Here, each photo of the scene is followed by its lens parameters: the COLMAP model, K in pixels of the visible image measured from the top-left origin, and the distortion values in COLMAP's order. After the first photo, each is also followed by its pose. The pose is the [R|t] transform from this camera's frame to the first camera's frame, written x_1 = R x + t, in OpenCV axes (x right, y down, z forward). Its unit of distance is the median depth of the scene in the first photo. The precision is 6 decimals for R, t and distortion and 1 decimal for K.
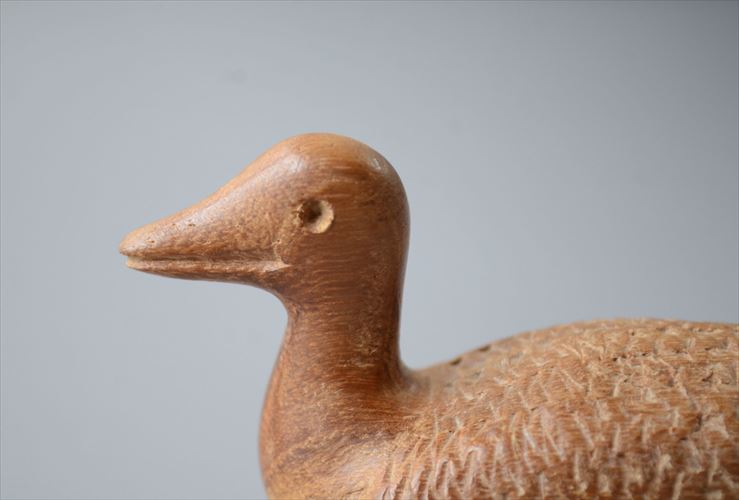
lens RADIAL K [[1592.8, 0, 366.1], [0, 1592.8, 253.2], [0, 0, 1]] dist [-0.038167, 0.000000]
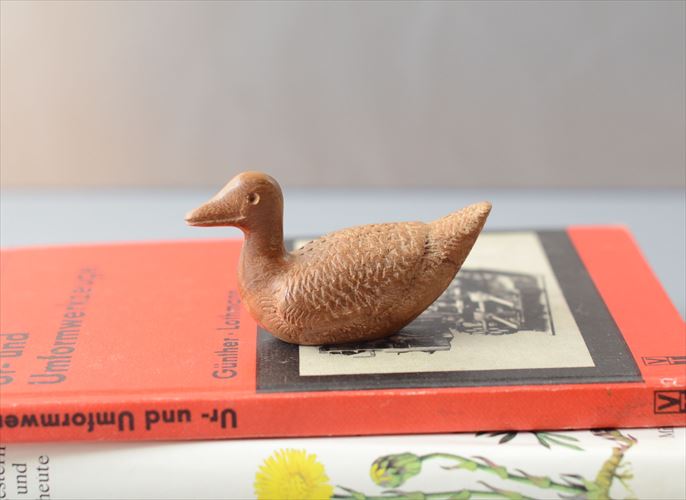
lens RADIAL K [[1393.1, 0, 344.0], [0, 1393.1, 251.1], [0, 0, 1]] dist [0.035572, 0.000000]
pose [[0.979662, -0.117023, 0.162996, -0.299941], [0.121627, 0.992403, -0.018530, 0.141007], [-0.159589, 0.037978, 0.986453, -1.575863]]
